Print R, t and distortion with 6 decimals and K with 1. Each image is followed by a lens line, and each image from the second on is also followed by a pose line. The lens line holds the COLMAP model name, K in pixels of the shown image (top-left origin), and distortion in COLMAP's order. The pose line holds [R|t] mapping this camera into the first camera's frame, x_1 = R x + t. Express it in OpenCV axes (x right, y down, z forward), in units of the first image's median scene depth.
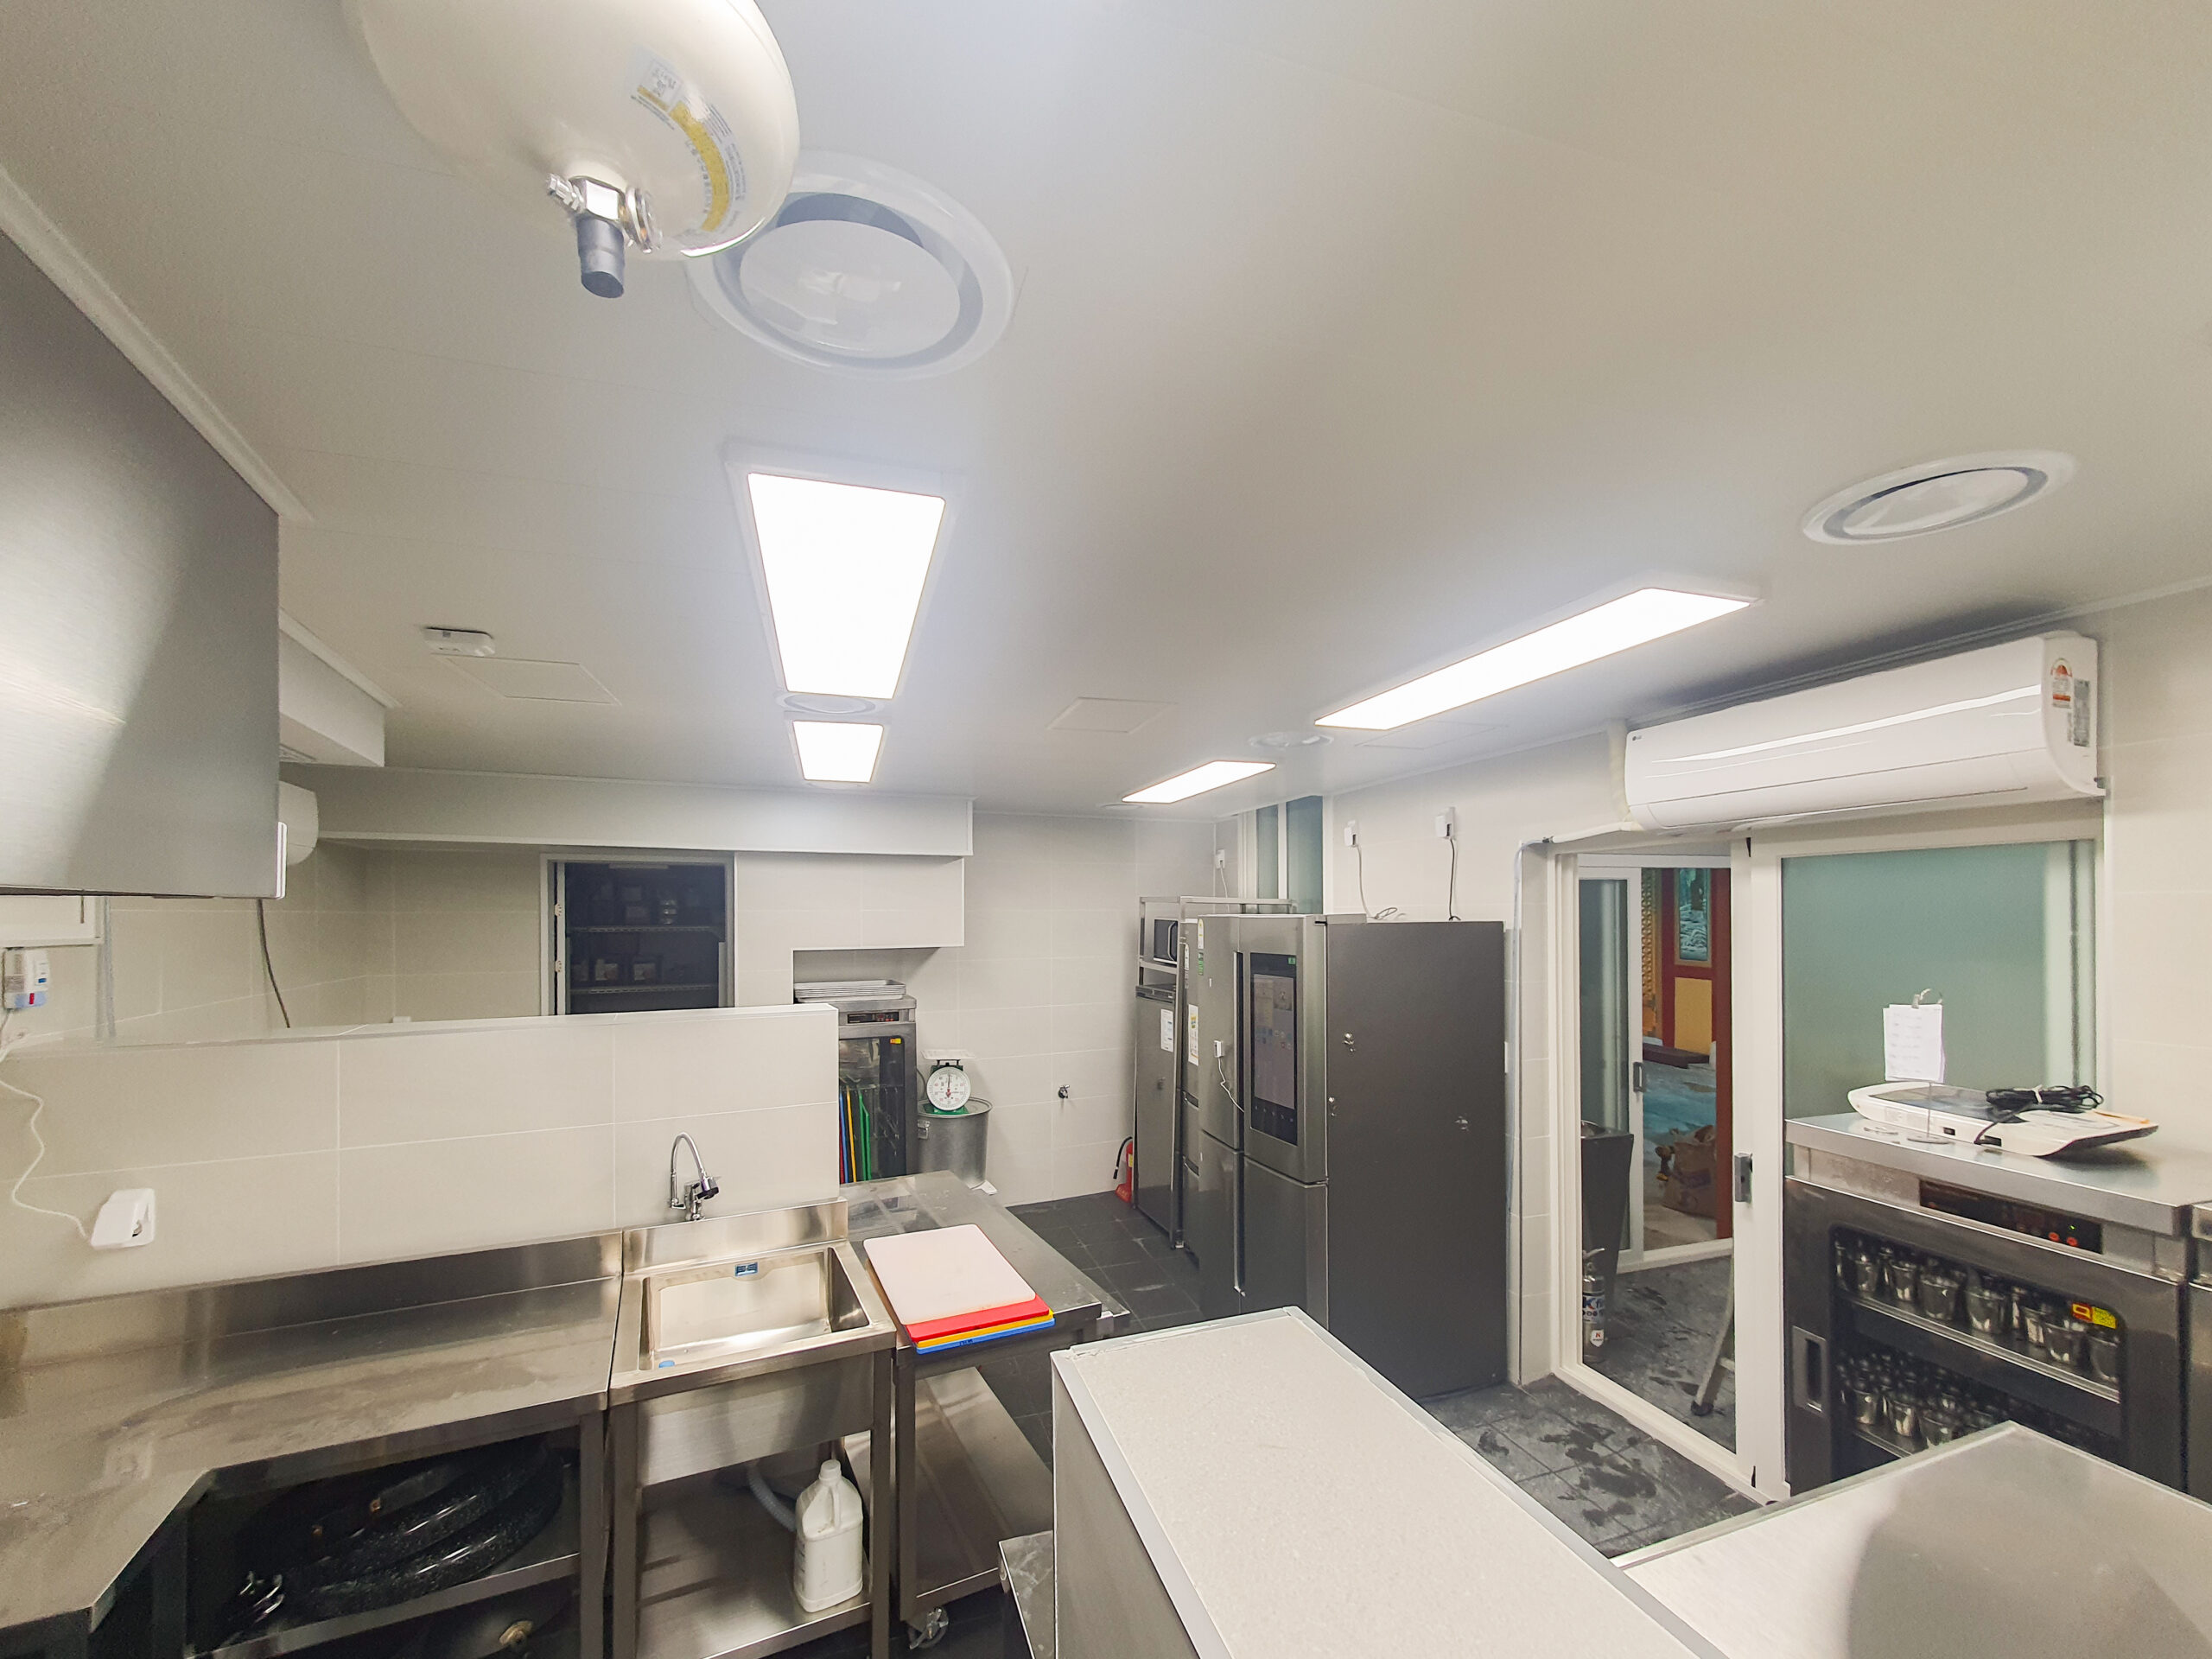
lens RADIAL K [[935.9, 0, 1122.3], [0, 935.9, 892.8], [0, 0, 1]] dist [0.000564, 0.000940]
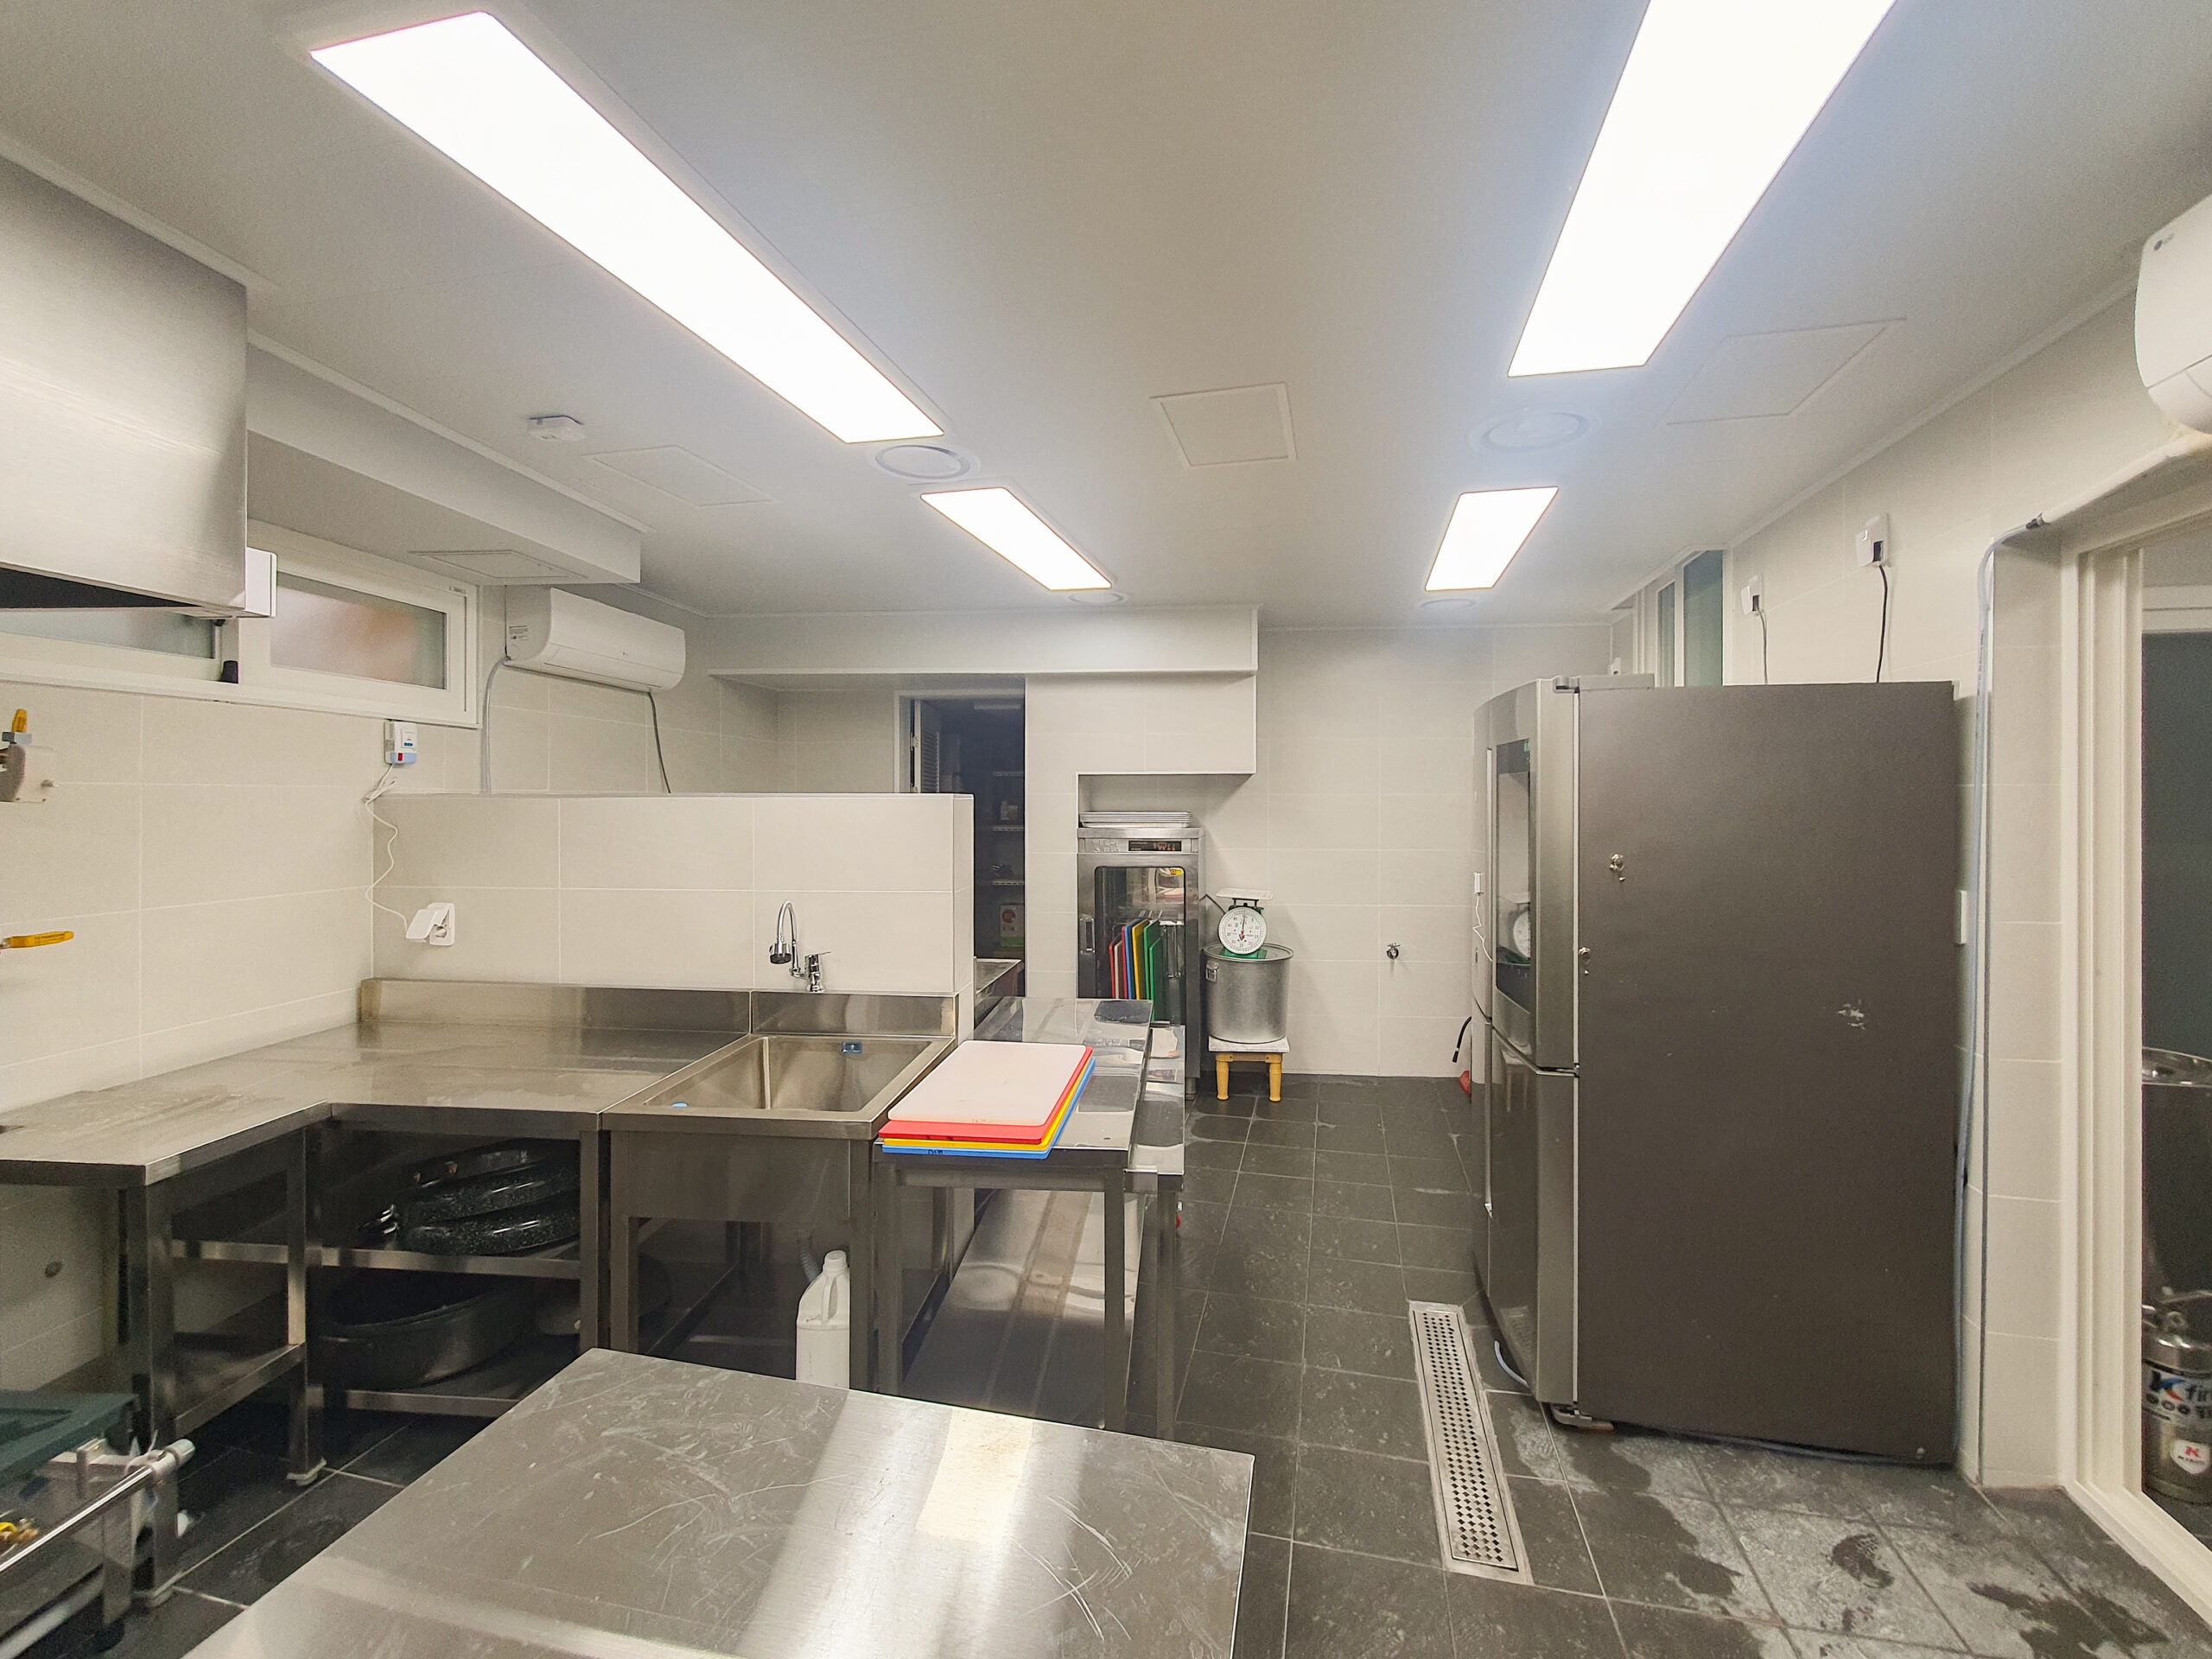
lens RADIAL K [[935.9, 0, 1126.6], [0, 935.9, 788.4], [0, 0, 1]] dist [0.000564, 0.000940]
pose [[0.852967, 0.001176, -0.521963, 0.274575], [0.002370, 0.999978, 0.006125, 0.092922], [0.521959, -0.006461, 0.852946, 0.235749]]
